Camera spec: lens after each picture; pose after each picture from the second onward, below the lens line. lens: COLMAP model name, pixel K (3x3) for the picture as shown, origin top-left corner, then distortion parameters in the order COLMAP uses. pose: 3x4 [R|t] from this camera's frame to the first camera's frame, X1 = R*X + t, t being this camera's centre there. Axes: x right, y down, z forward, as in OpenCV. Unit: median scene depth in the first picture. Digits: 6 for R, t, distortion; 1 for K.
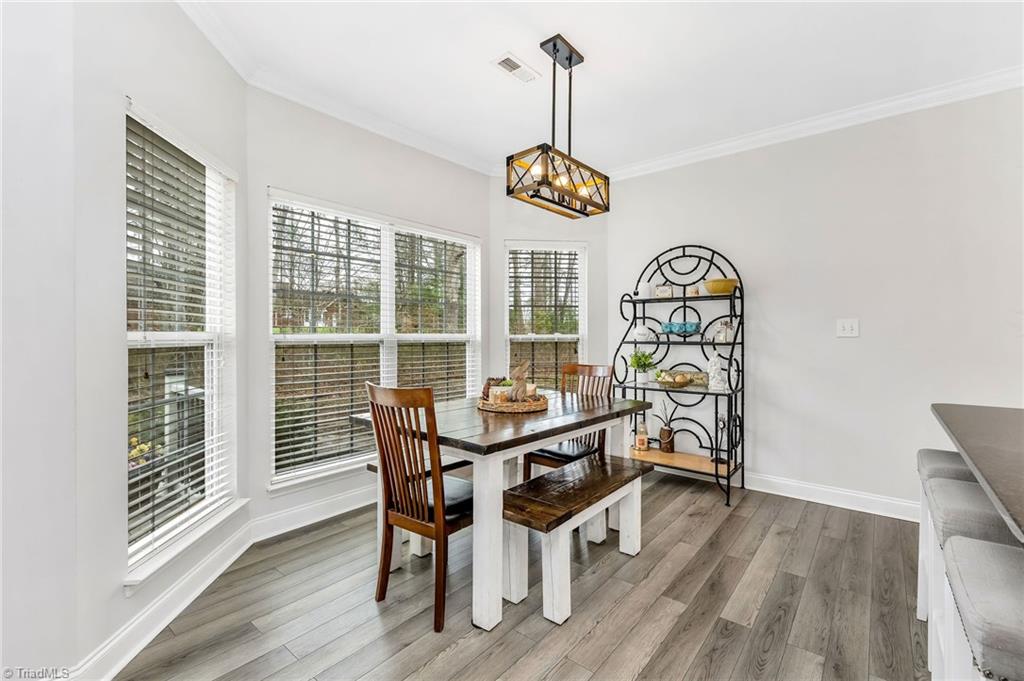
lens RADIAL K [[457.3, 0, 520.0], [0, 457.3, 338.5], [0, 0, 1]] dist [0.001302, 0.000072]
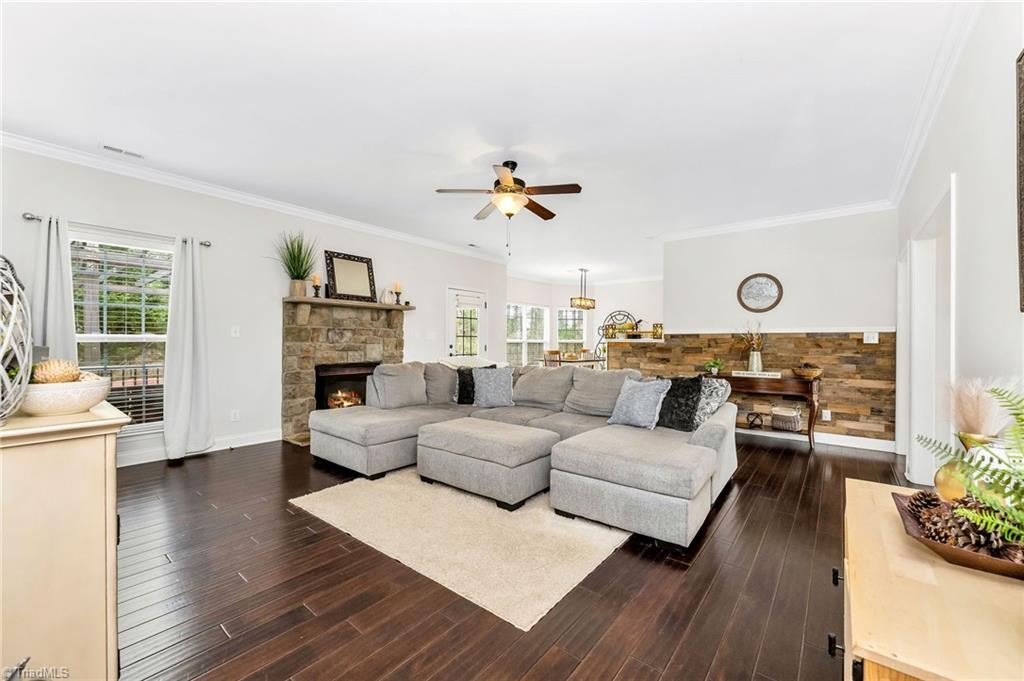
lens RADIAL K [[411.3, 0, 509.4], [0, 411.3, 341.5], [0, 0, 1]] dist [-0.002581, -0.000070]
pose [[0.999953, 0.007646, -0.005903, -0.375217], [-0.007631, 0.999968, 0.002565, -0.003779], [0.005922, -0.002520, 0.999979, -1.849544]]
